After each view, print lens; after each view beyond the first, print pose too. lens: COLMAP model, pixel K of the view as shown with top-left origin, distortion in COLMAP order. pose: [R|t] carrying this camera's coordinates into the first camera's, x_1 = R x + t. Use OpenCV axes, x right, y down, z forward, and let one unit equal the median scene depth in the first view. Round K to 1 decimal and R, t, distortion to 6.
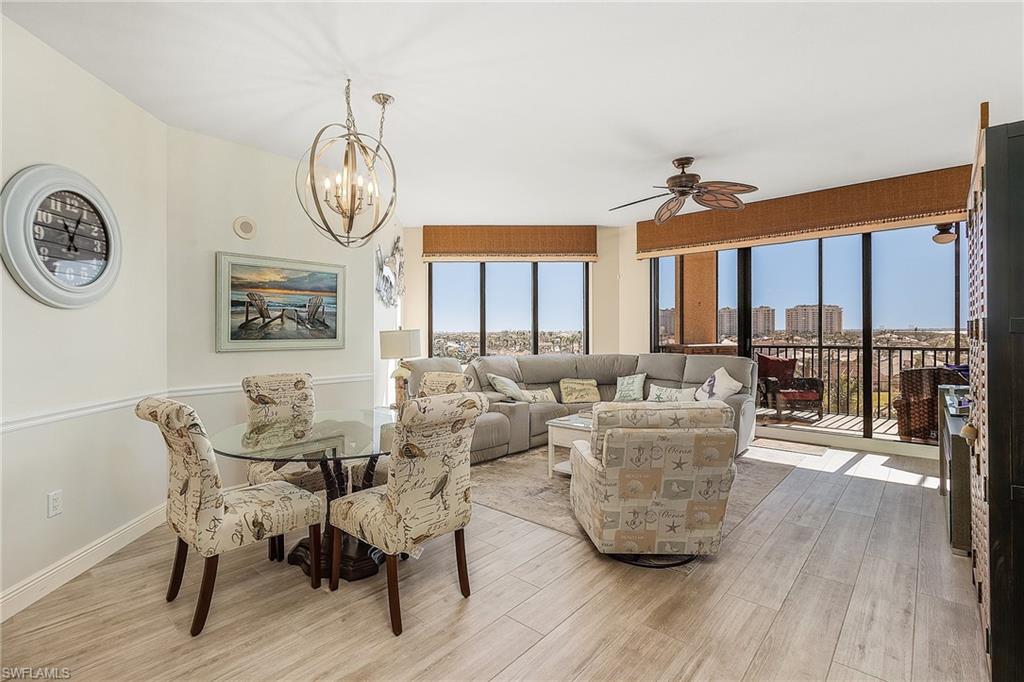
lens RADIAL K [[480.8, 0, 486.5], [0, 480.8, 345.9], [0, 0, 1]] dist [0.000339, -0.001735]
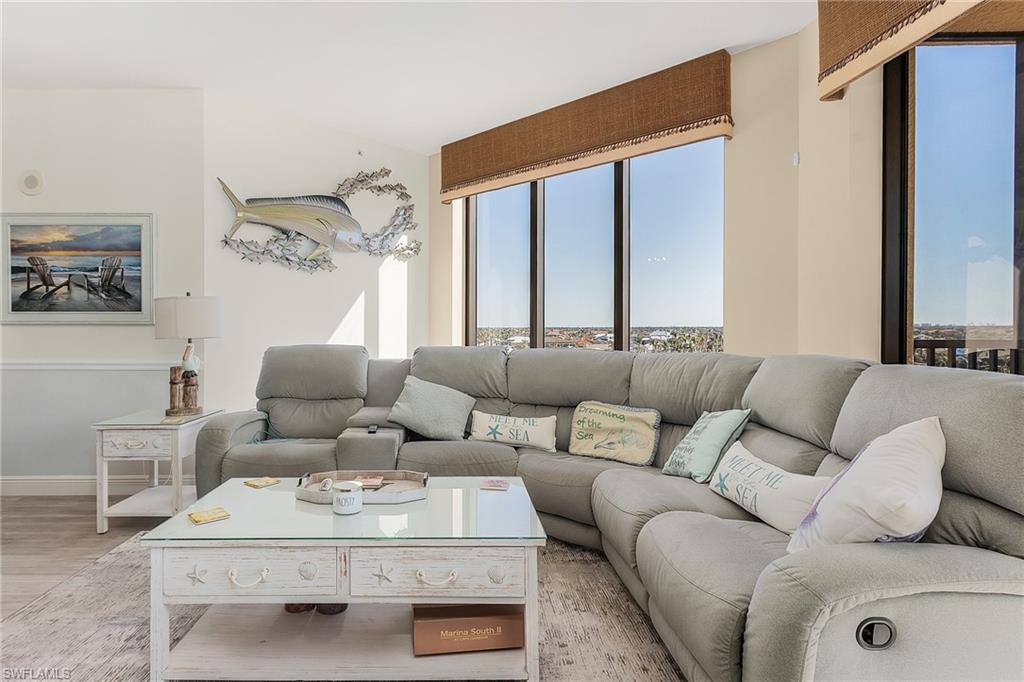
lens RADIAL K [[536.8, 0, 485.3], [0, 536.8, 339.4], [0, 0, 1]] dist [-0.012313, 0.000296]
pose [[0.689264, 0.023345, -0.724134, 0.649805], [-0.024342, 0.999663, 0.009057, 0.007989], [0.724101, 0.011384, 0.689600, 0.787293]]
